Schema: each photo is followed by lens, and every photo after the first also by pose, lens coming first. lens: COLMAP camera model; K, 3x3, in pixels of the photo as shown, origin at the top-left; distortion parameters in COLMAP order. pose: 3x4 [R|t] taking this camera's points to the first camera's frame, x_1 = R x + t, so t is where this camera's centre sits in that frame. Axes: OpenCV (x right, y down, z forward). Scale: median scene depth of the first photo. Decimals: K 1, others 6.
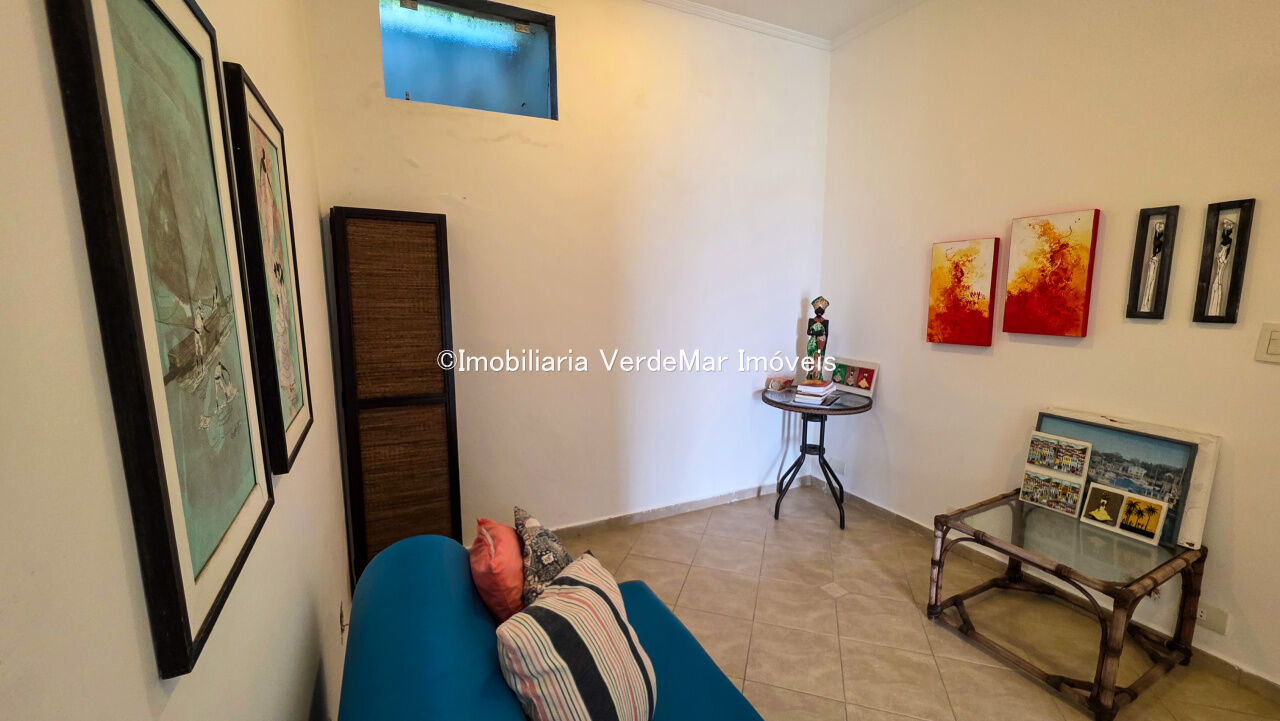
lens RADIAL K [[518.9, 0, 646.9], [0, 518.9, 359.2], [0, 0, 1]] dist [0.007160, -0.000380]
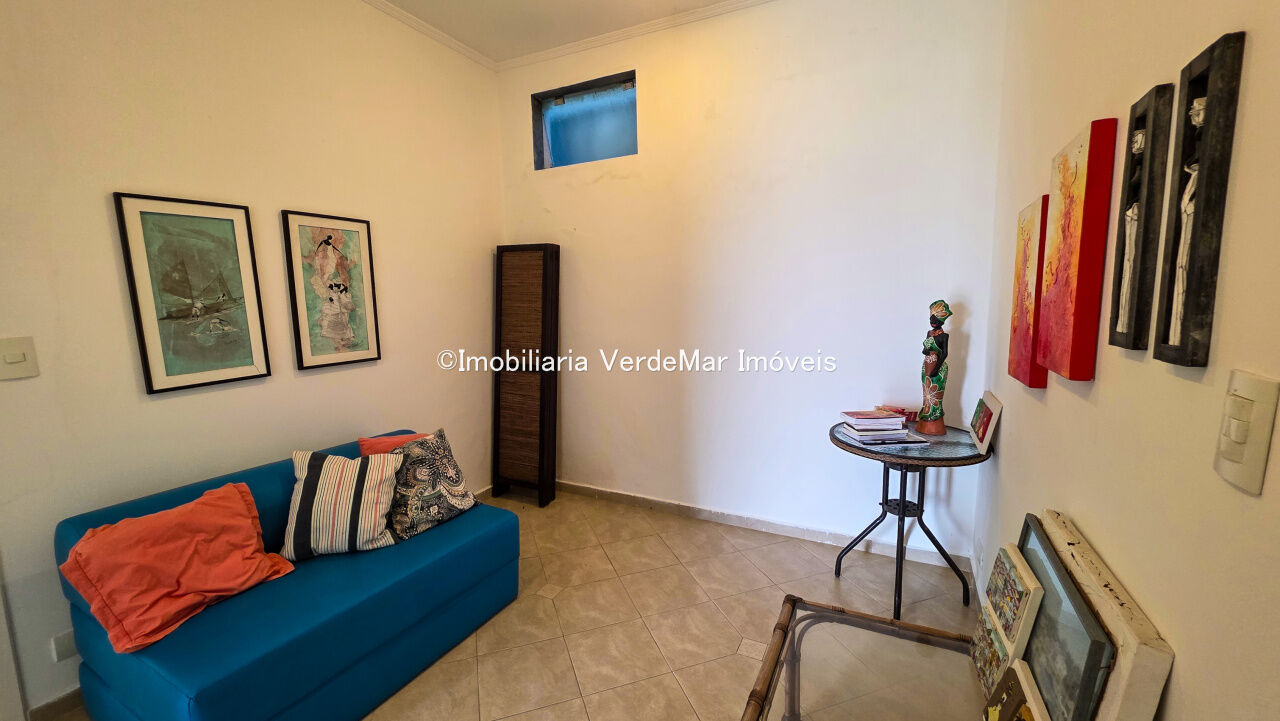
lens RADIAL K [[518.9, 0, 641.1], [0, 518.9, 361.6], [0, 0, 1]] dist [0.007160, -0.000380]
pose [[0.592765, 0.095934, -0.799642, 0.813826], [-0.101273, 0.993878, 0.044164, -0.034424], [0.798983, 0.054803, 0.598851, 0.302018]]
